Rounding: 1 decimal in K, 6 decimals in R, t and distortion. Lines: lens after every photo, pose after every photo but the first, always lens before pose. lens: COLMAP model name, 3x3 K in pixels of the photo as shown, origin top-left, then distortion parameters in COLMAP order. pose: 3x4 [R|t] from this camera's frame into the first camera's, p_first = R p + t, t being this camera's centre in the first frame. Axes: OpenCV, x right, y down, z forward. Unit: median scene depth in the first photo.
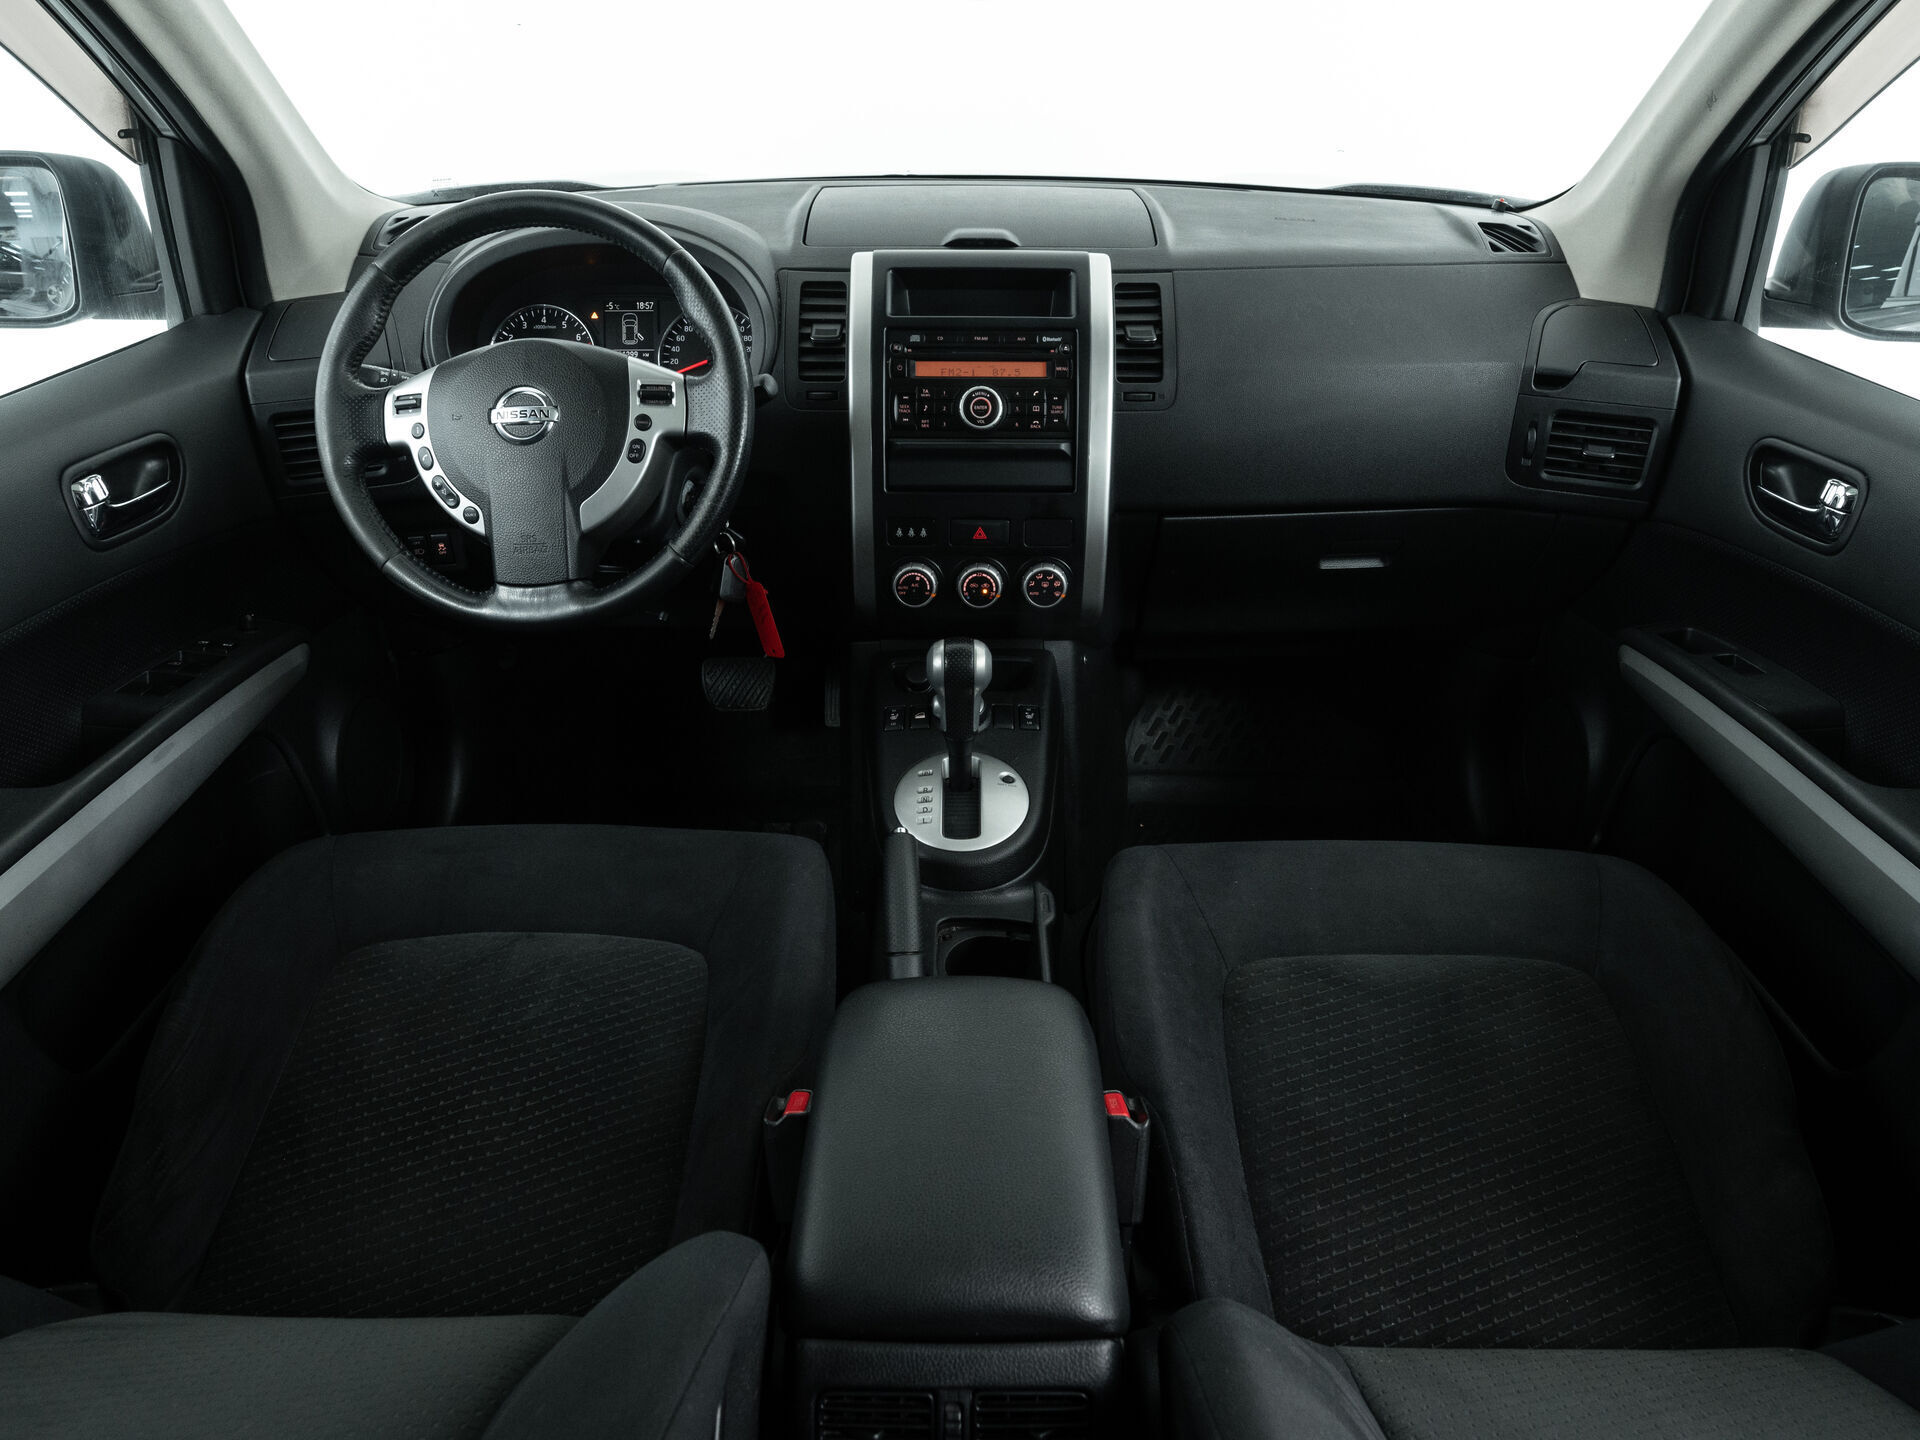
lens RADIAL K [[1234.8, 0, 960.0], [0, 1234.8, 720.0], [0, 0, 1]] dist [-0.028913, -0.001184]
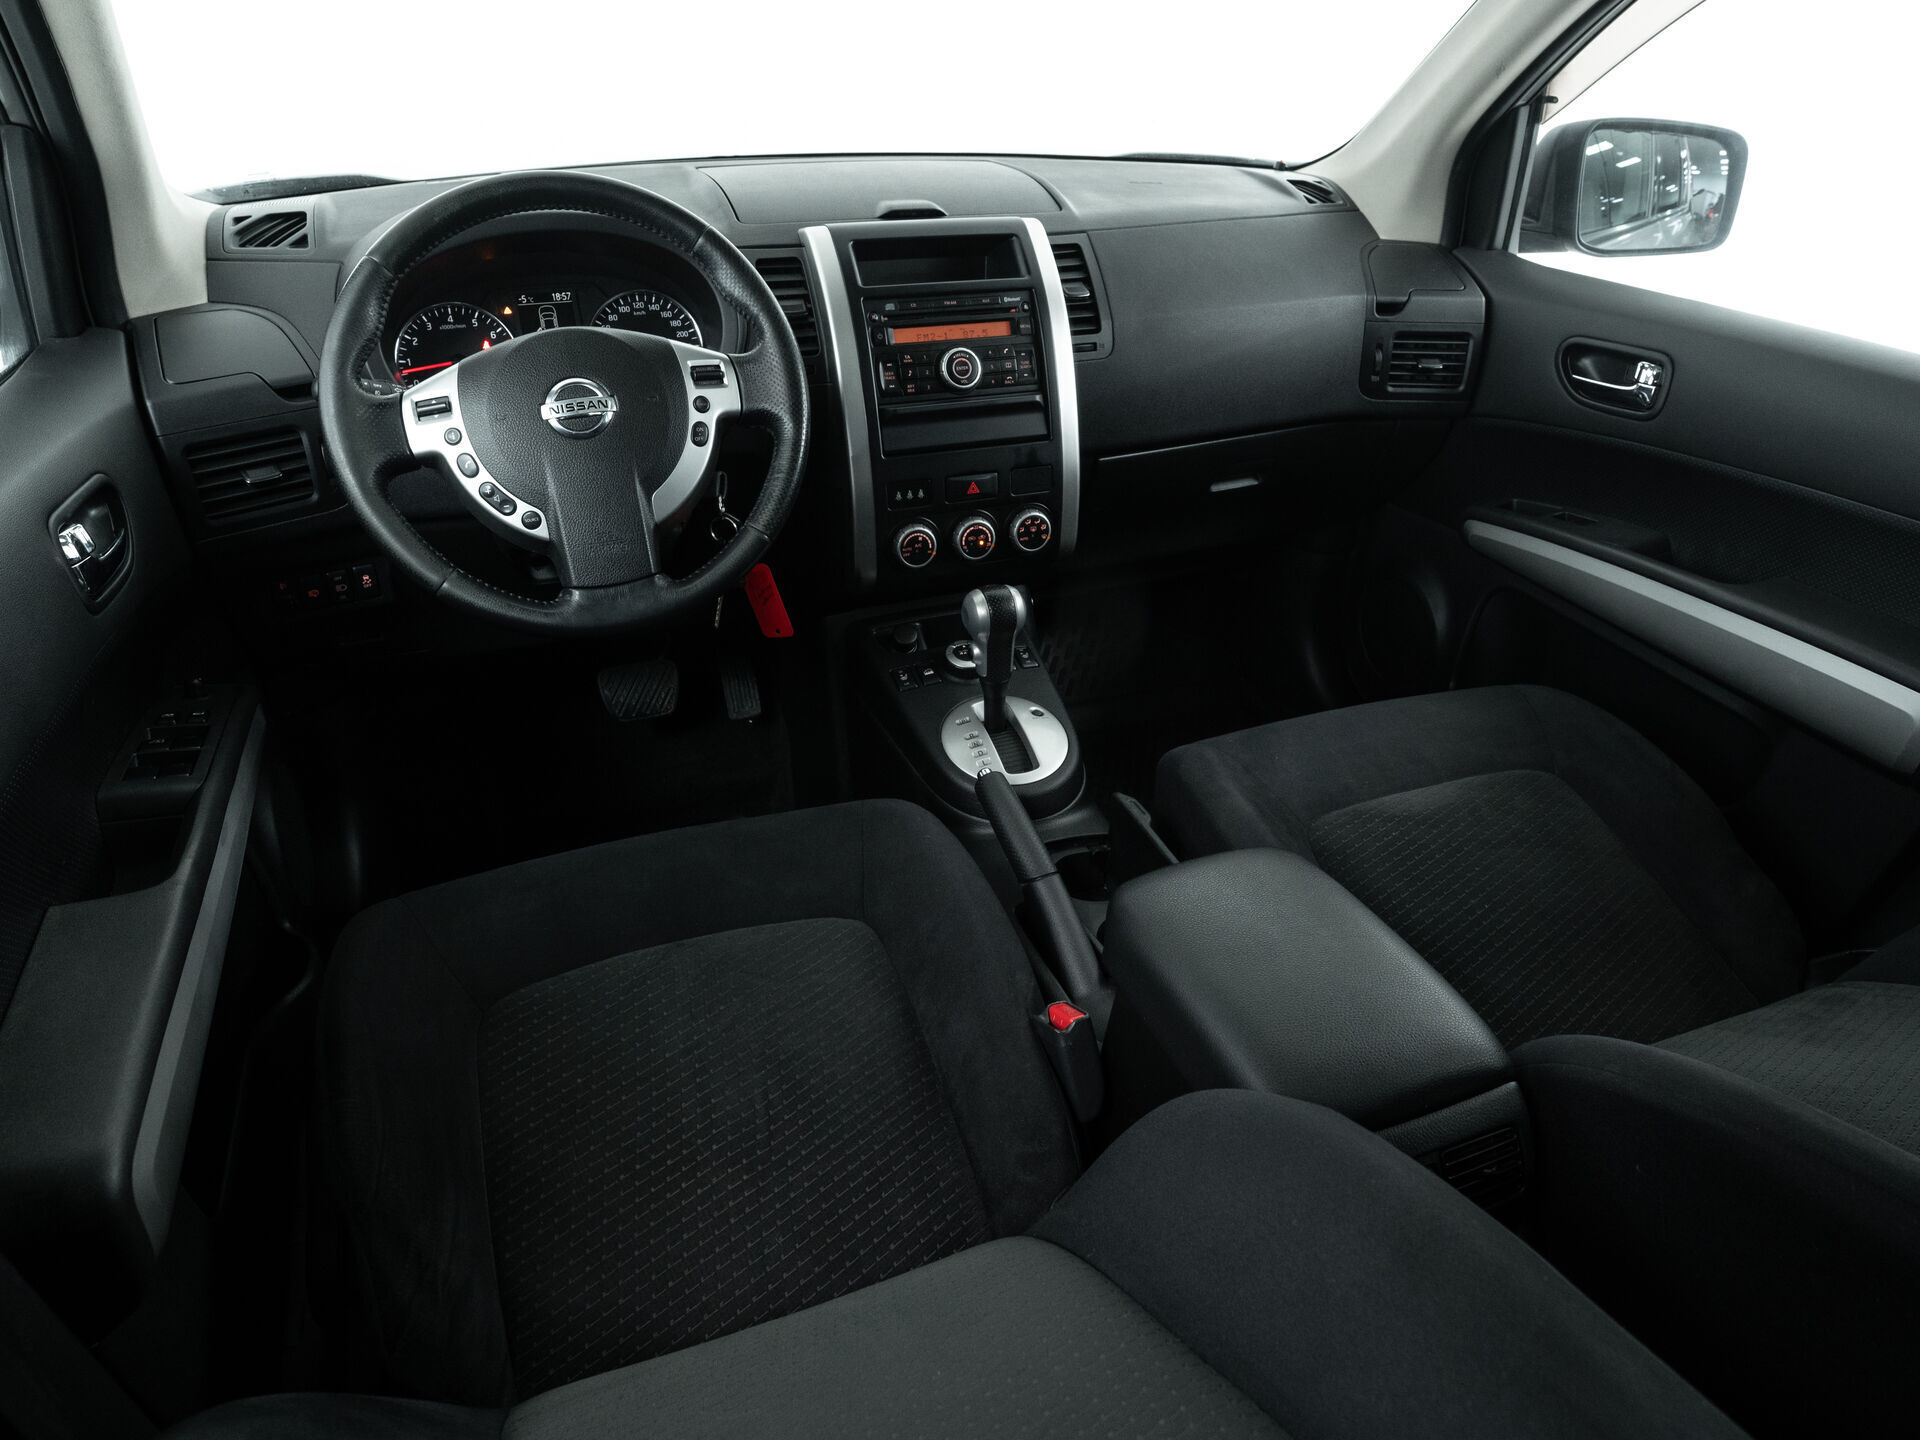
lens RADIAL K [[1243.2, 0, 990.6], [0, 1243.2, 721.6], [0, 0, 1]] dist [-0.030080, 0.000066]
pose [[0.927609, -0.175835, 0.329581, -0.361554], [0.173624, 0.984140, 0.036383, 0.009256], [-0.330751, 0.023474, 0.943426, -0.000179]]
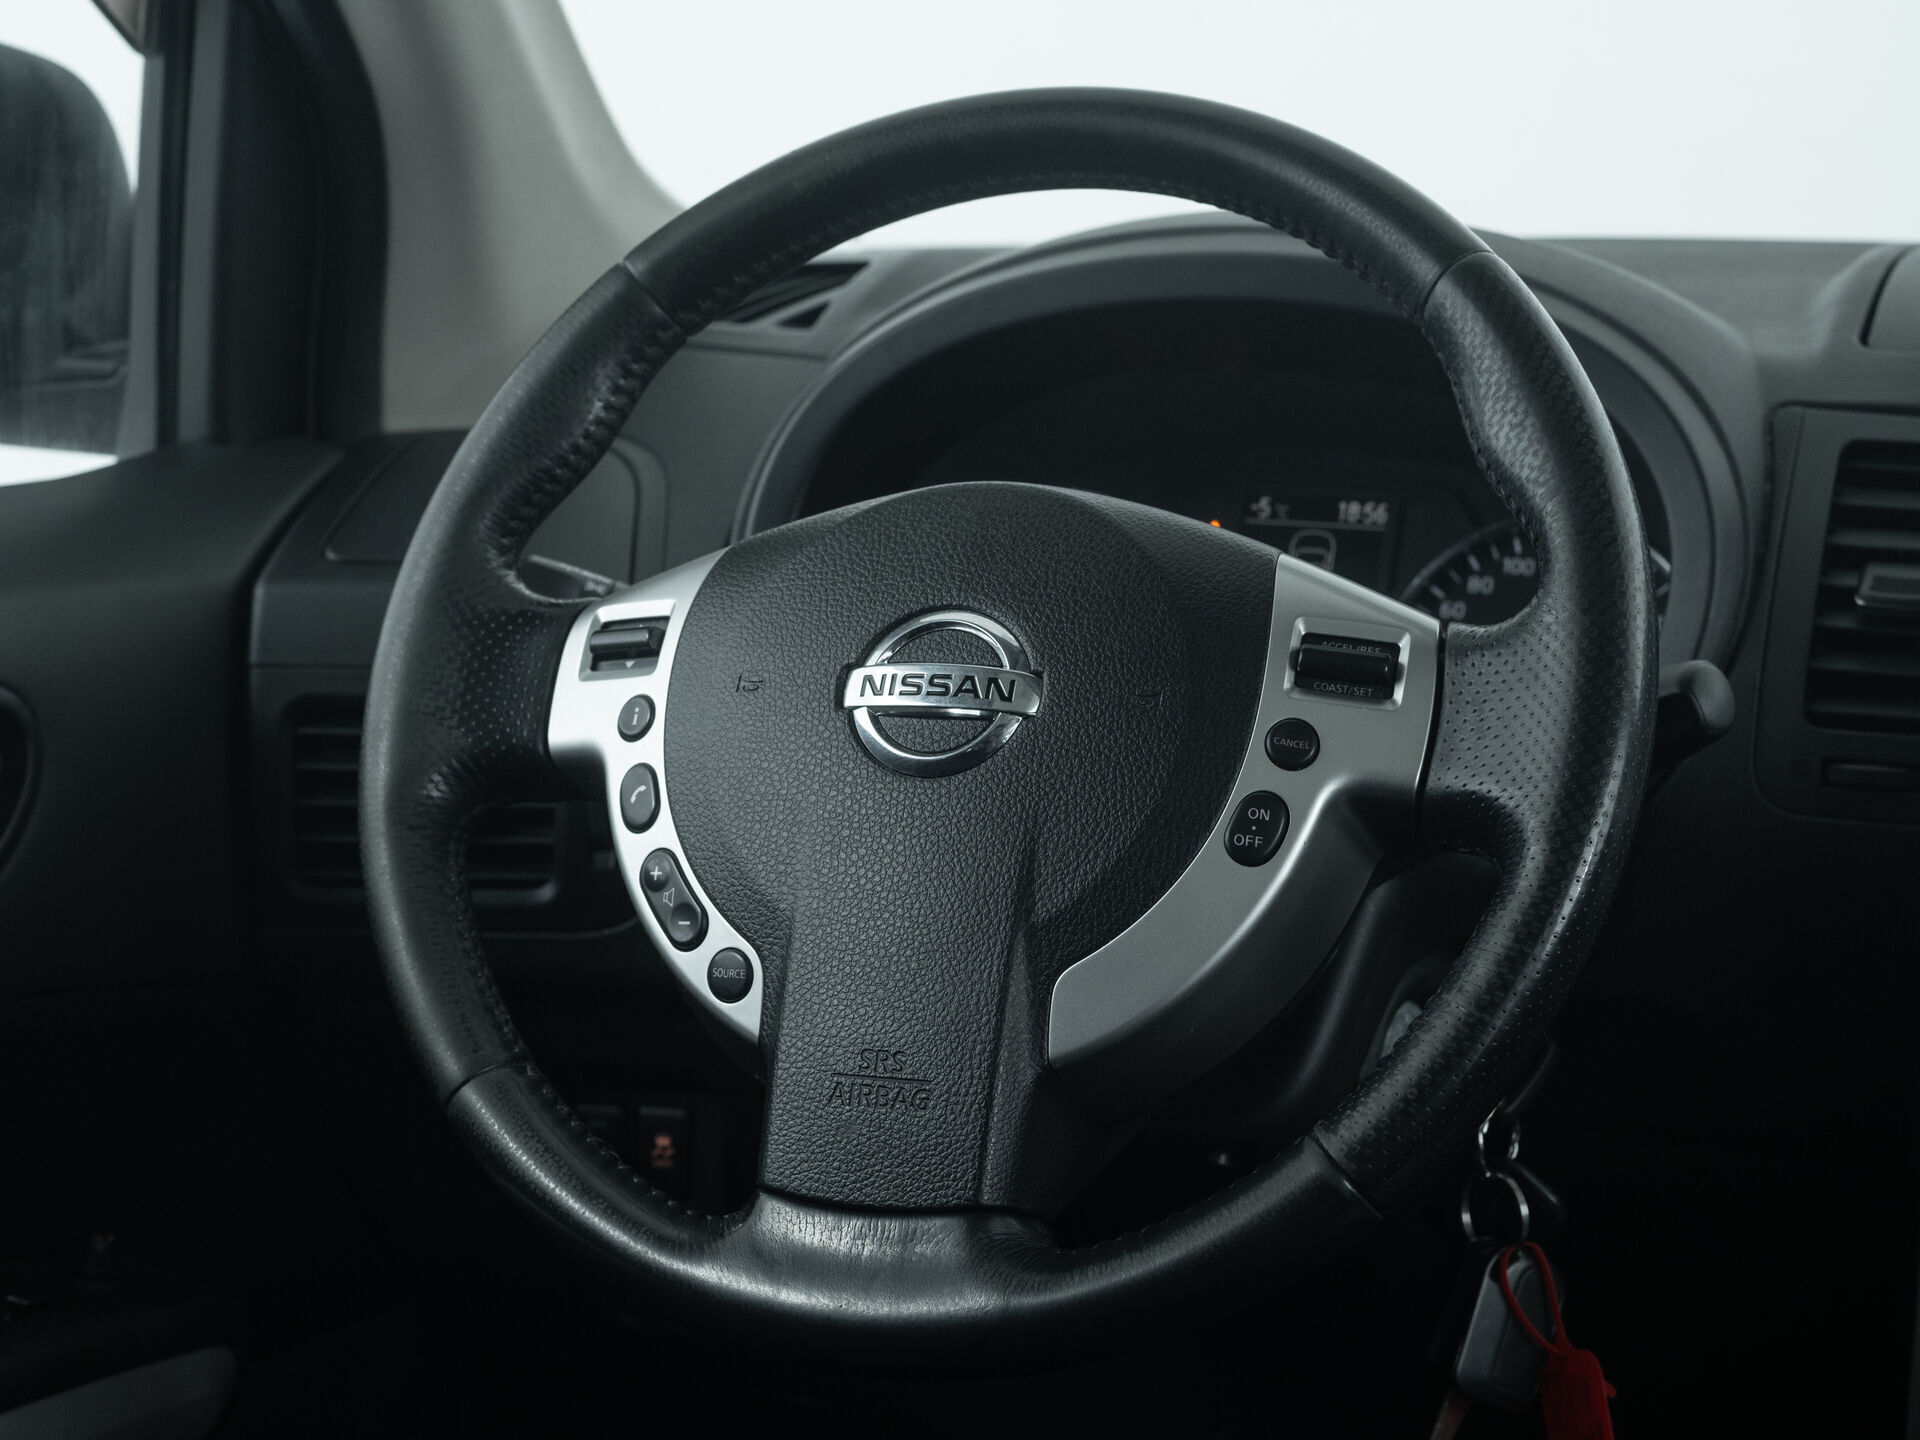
lens RADIAL K [[3519.3, 0, 960.0], [0, 3519.3, 720.0], [0, 0, 1]] dist [-0.125971, 0.093233]
pose [[0.932927, 0.070103, -0.353175, -0.018131], [-0.190166, 0.928836, -0.317964, 0.046696], [0.305751, 0.363799, 0.879868, 0.160357]]
